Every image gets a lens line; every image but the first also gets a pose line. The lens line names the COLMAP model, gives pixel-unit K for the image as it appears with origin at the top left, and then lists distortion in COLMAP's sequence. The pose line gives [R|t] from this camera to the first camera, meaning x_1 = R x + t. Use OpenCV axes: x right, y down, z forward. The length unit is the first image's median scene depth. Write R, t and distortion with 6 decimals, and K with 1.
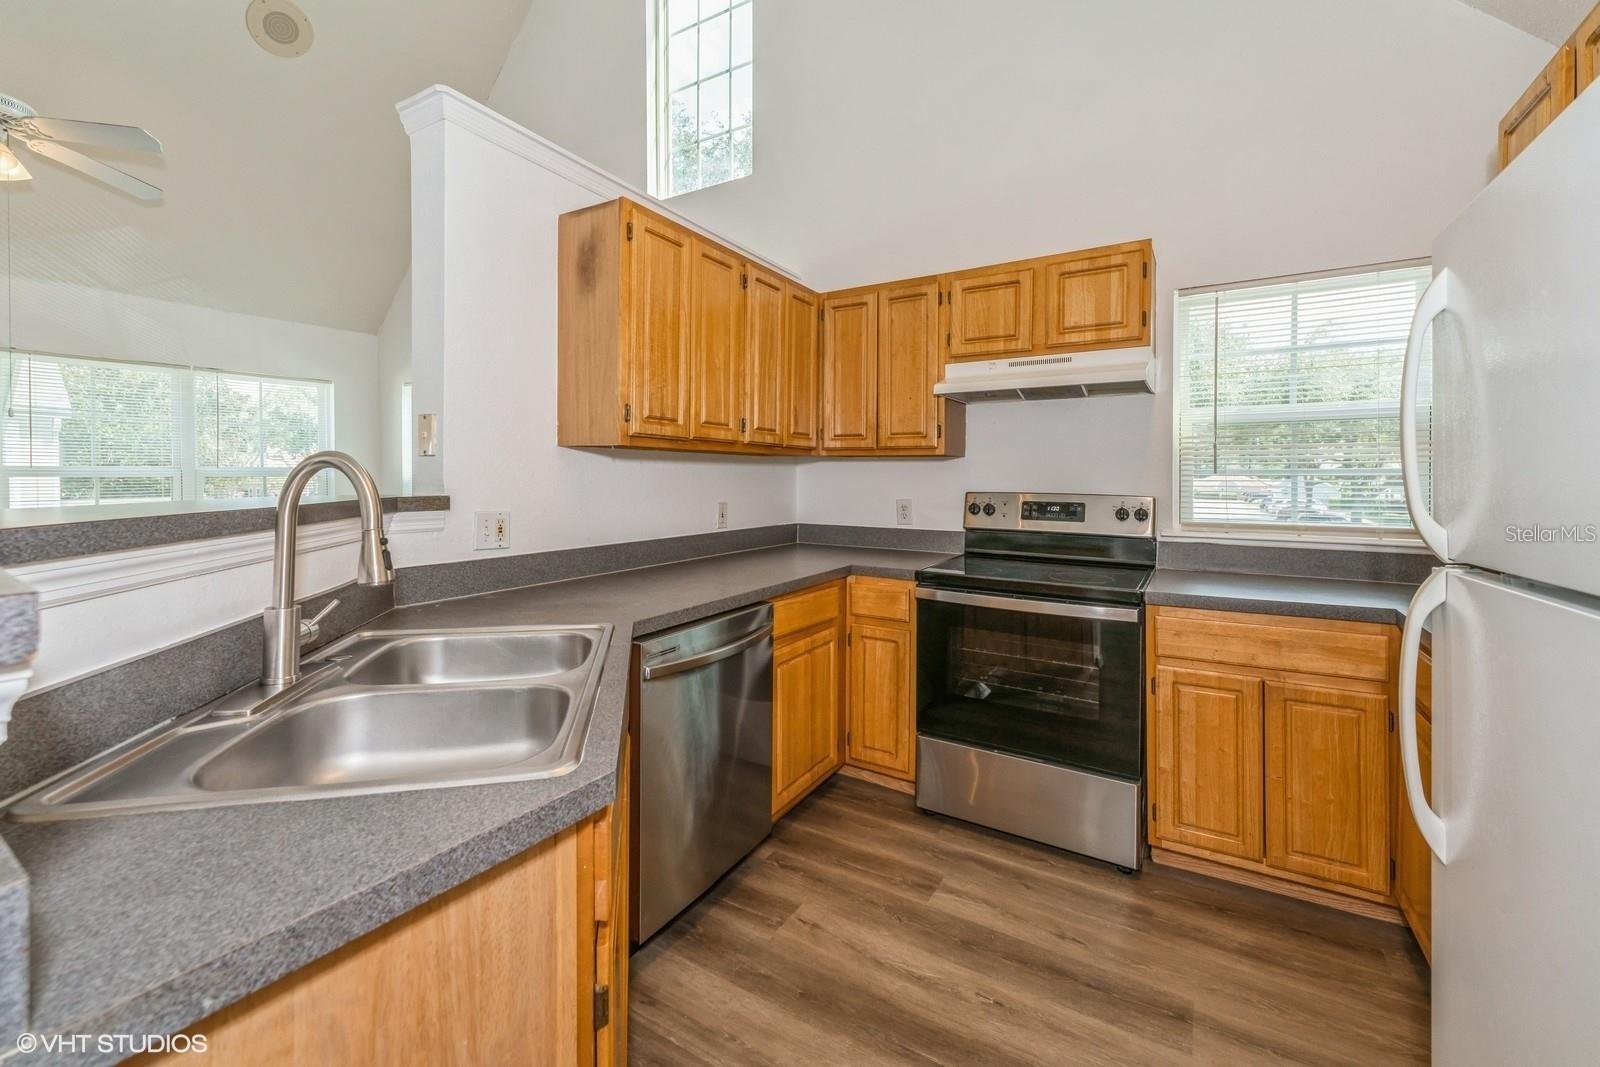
lens RADIAL K [[662.3, 0, 796.6], [0, 662.3, 483.5], [0, 0, 1]] dist [0.000989, -0.000083]
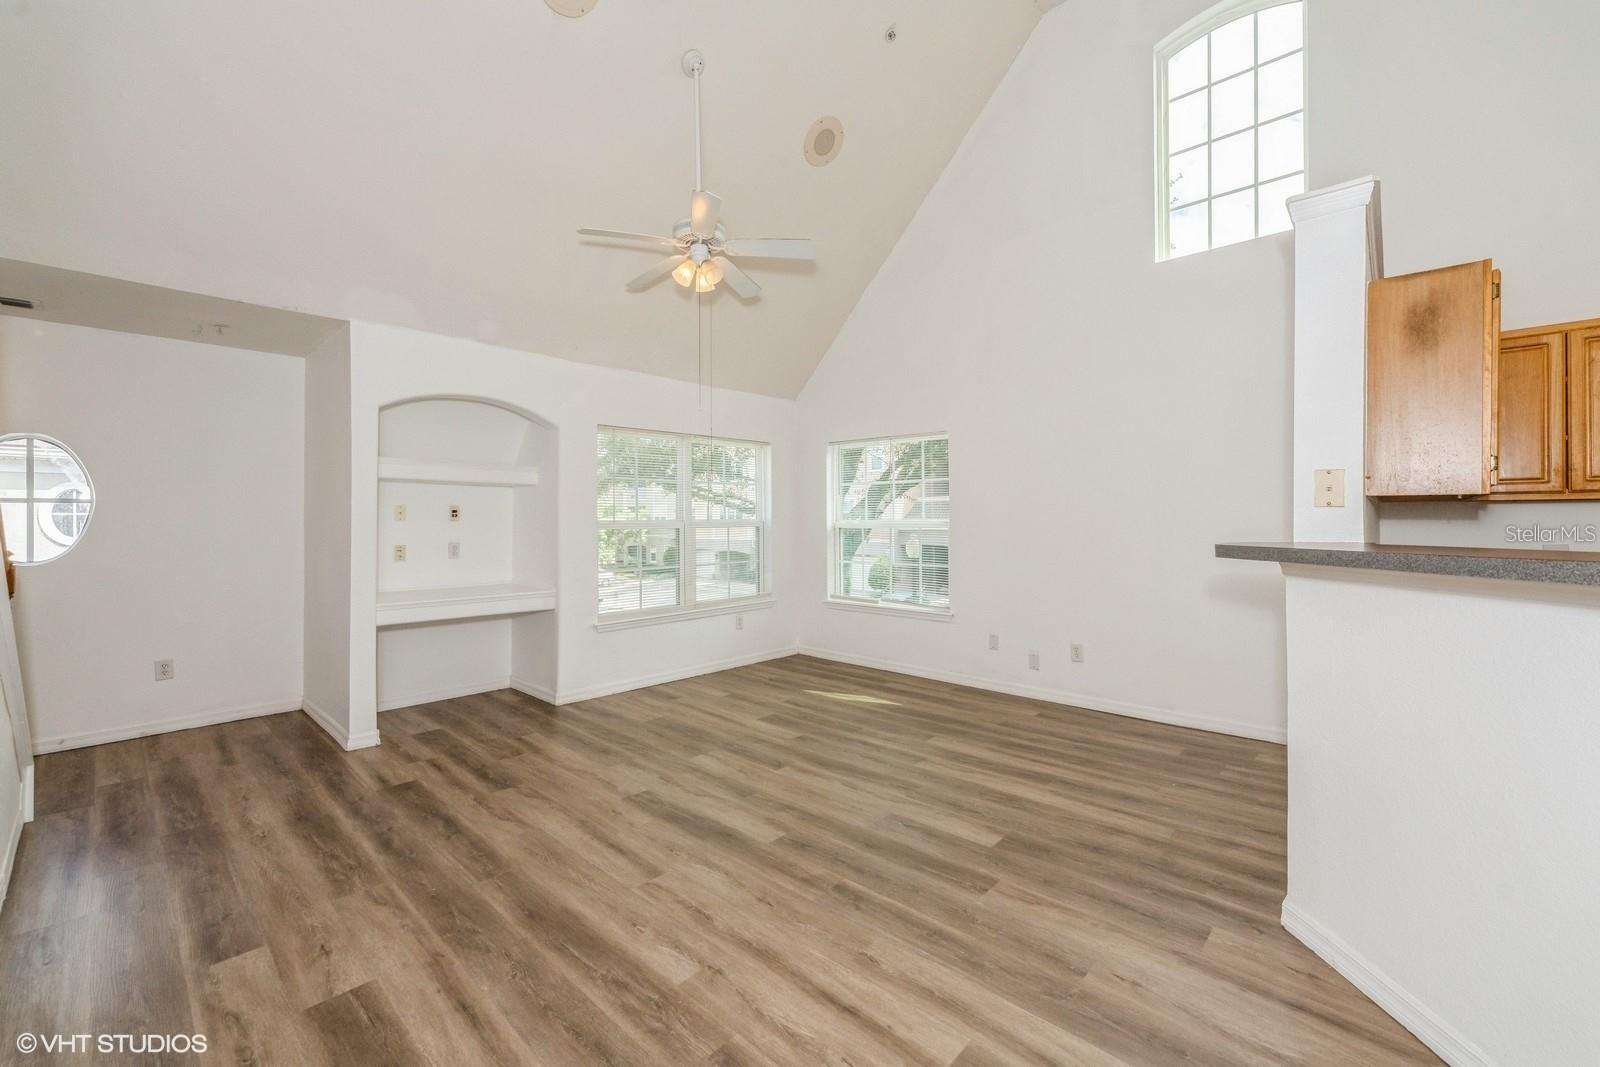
lens RADIAL K [[651.1, 0, 803.8], [0, 651.1, 520.3], [0, 0, 1]] dist [0.001219, -0.000058]
pose [[0.979288, -0.011628, -0.202137, -0.885371], [0.008788, 0.999850, -0.014943, -0.007825], [0.202281, 0.012857, 0.979243, -0.182190]]
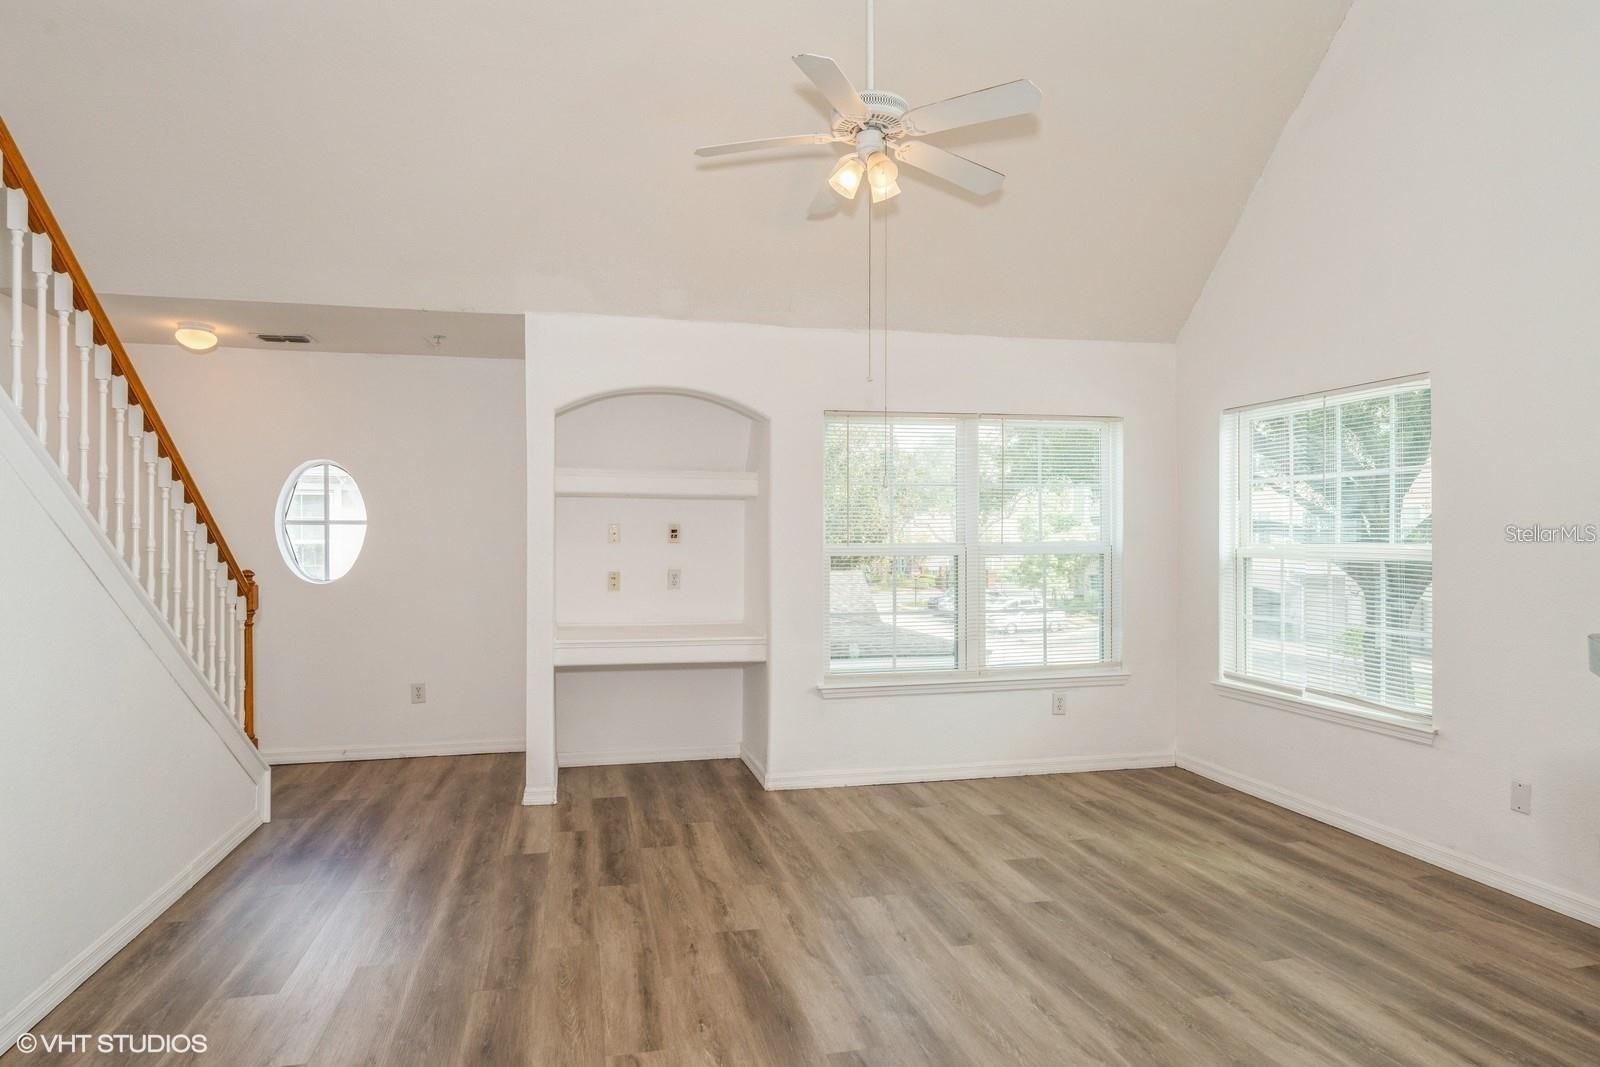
lens RADIAL K [[934.6, 0, 798.0], [0, 934.6, 550.3], [0, 0, 1]] dist [-0.001719, -0.000512]
pose [[0.702334, 0.001163, -0.711847, -0.507282], [-0.003375, 0.999993, -0.001696, -0.022763], [0.711840, 0.003594, 0.702333, 0.127888]]
